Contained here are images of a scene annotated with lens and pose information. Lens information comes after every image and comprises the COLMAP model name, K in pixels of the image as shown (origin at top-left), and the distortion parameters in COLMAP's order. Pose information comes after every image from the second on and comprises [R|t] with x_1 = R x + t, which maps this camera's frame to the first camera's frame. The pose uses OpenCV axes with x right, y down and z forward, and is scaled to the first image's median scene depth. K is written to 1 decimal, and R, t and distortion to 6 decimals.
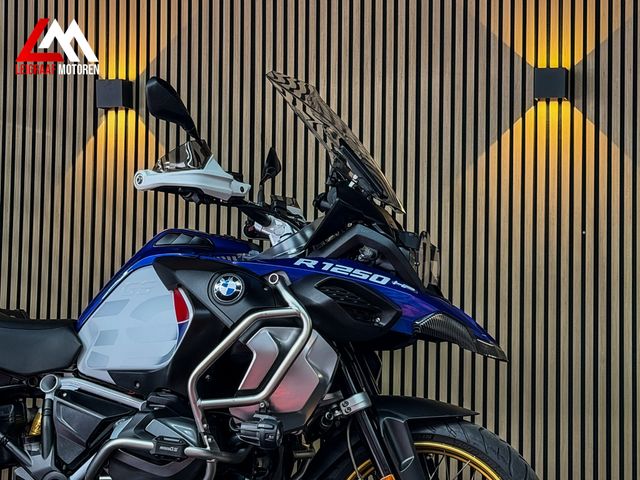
lens RADIAL K [[1409.8, 0, 319.0], [0, 1409.8, 259.7], [0, 0, 1]] dist [0.134759, 0.000000]
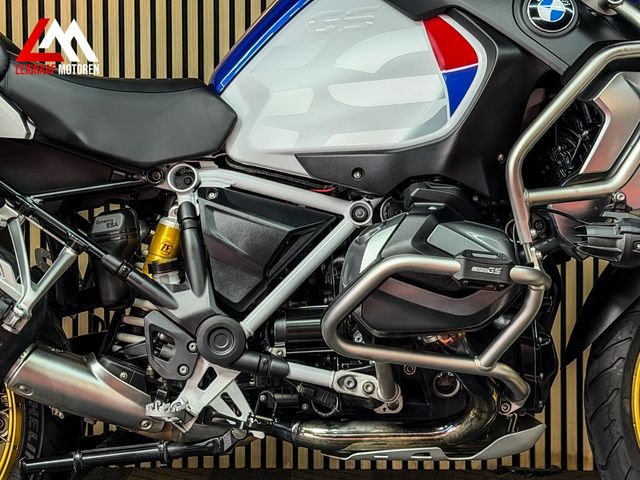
lens RADIAL K [[1409.8, 0, 322.7], [0, 1409.8, 238.5], [0, 0, 1]] dist [0.134759, 0.000000]
pose [[0.963858, -0.029371, 0.264791, -0.308465], [0.003065, 0.995061, 0.099216, 0.054053], [-0.266398, -0.094818, 0.959188, 0.398411]]
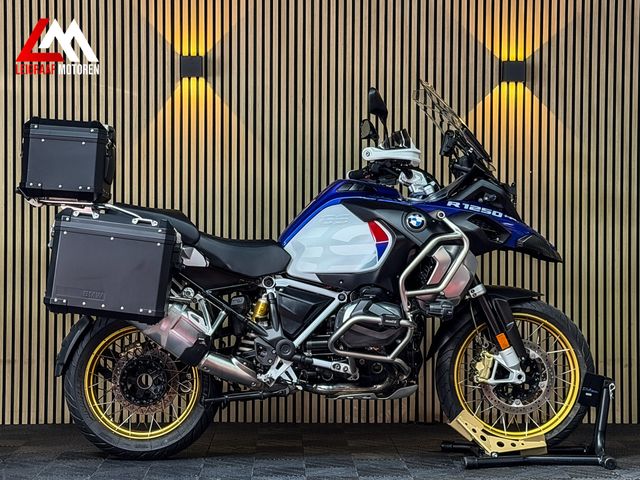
lens RADIAL K [[1409.8, 0, 317.7], [0, 1409.8, 243.8], [0, 0, 1]] dist [0.134759, 0.000000]
pose [[0.956315, -0.017414, 0.291820, -0.602203], [-0.003944, 0.997365, 0.072441, -0.065854], [-0.292312, -0.070427, 0.953726, -0.466975]]
